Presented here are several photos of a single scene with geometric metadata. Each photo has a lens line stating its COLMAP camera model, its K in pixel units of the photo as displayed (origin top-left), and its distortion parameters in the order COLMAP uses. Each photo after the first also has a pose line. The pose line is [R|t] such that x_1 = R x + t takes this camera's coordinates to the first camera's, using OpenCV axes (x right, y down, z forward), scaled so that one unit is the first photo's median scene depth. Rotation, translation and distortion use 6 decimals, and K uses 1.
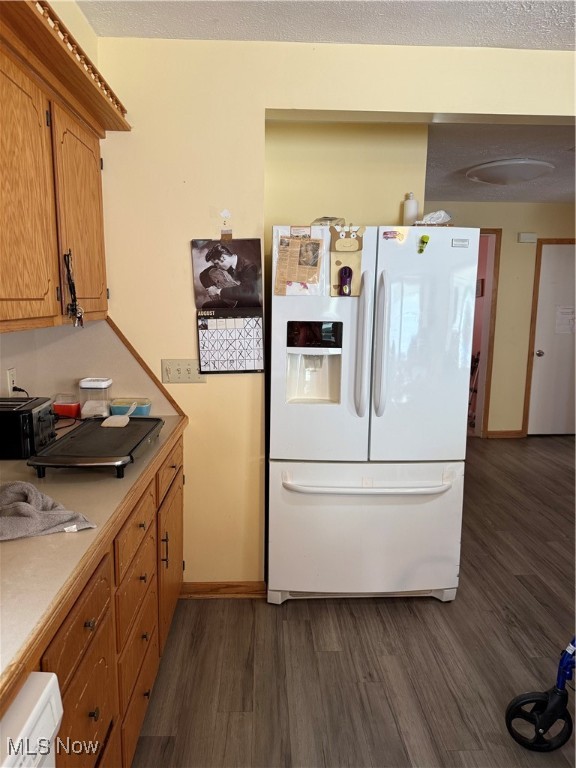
lens RADIAL K [[534.7, 0, 288.0], [0, 534.7, 384.0], [0, 0, 1]] dist [-0.000572, -0.002398]
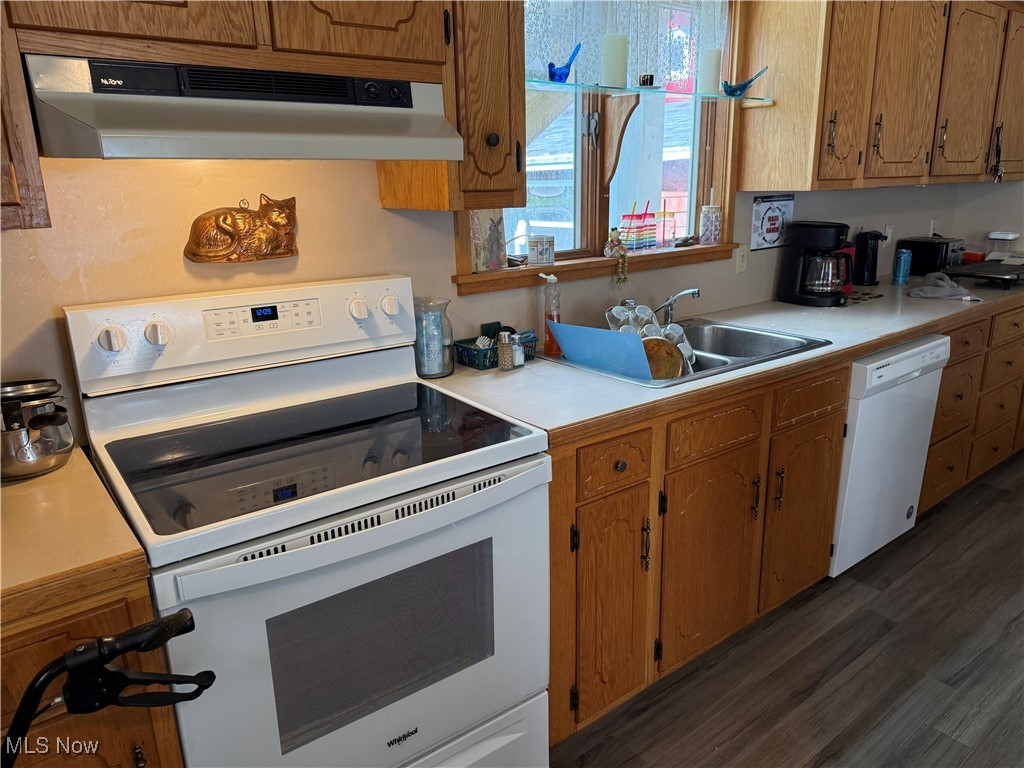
lens RADIAL K [[712.9, 0, 530.7], [0, 712.9, 380.3], [0, 0, 1]] dist [-0.000572, -0.002398]
pose [[0.586089, 0.196983, -0.785938, 0.422377], [-0.103922, 0.980261, 0.168191, 0.199598], [0.803555, -0.016898, 0.594991, -1.008823]]
